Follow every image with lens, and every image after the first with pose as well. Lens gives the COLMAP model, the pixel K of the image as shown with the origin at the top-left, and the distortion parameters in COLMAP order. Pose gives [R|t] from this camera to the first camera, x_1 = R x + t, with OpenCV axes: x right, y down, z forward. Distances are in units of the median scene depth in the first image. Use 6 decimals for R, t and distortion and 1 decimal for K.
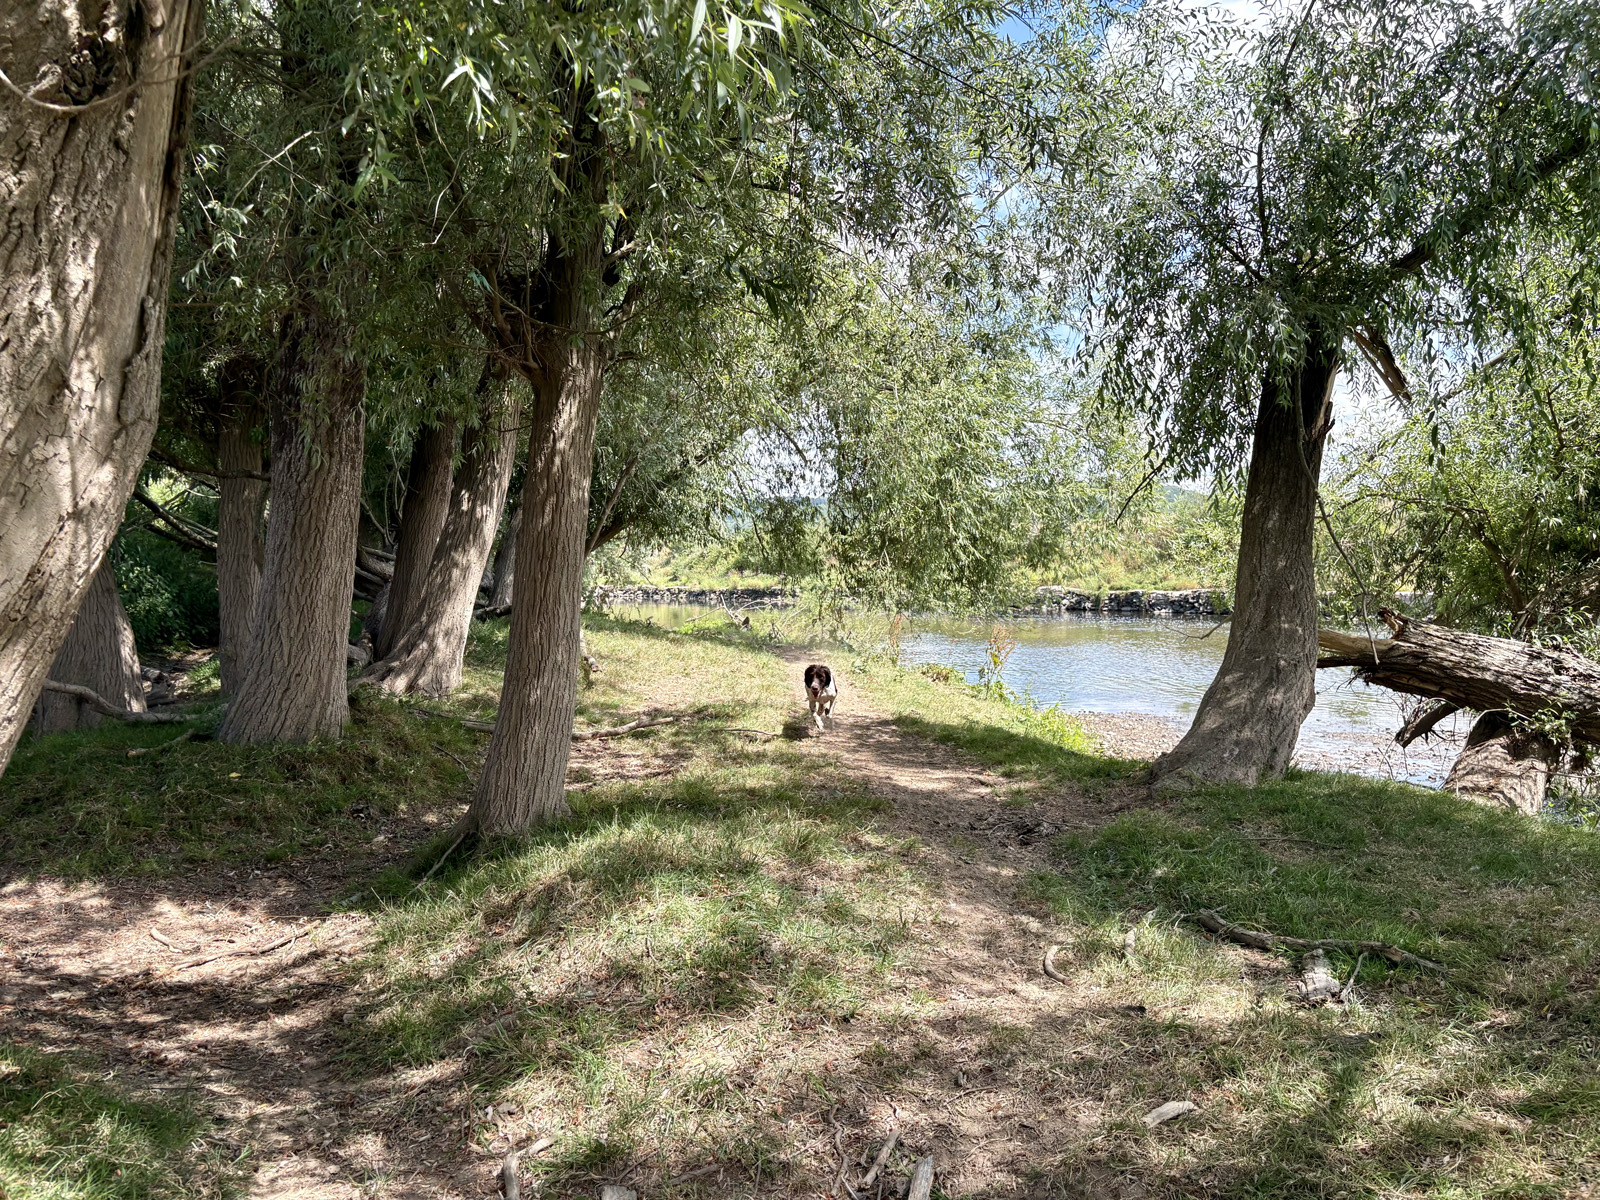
lens RADIAL K [[1160.0, 0, 800.0], [0, 1160.0, 600.0], [0, 0, 1]] dist [0.111436, -0.006709]
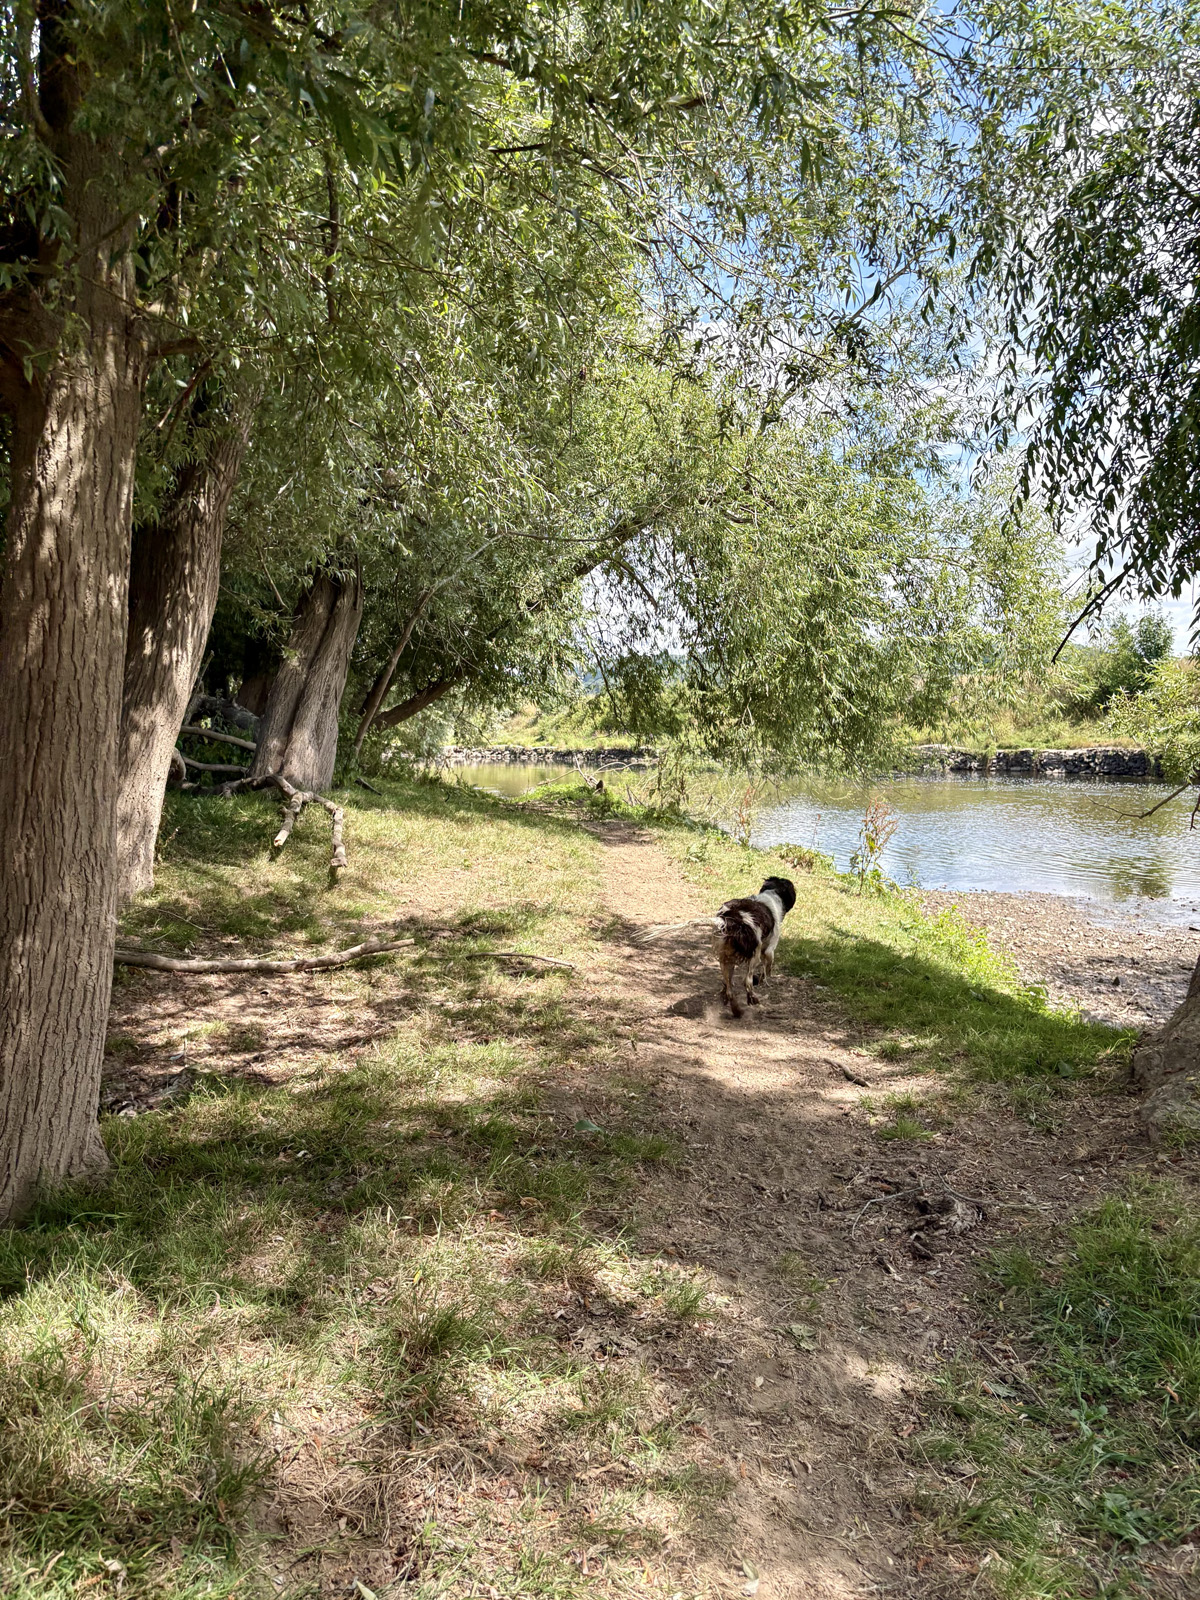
lens RADIAL K [[1160.3, 0, 572.6], [0, 1160.3, 804.3], [0, 0, 1]] dist [0.051959, -0.170040]
pose [[0.996204, 0.000011, -0.087054, 0.018817], [0.003372, 0.999245, 0.038712, -0.003583], [0.086989, -0.038859, 0.995451, 0.109465]]
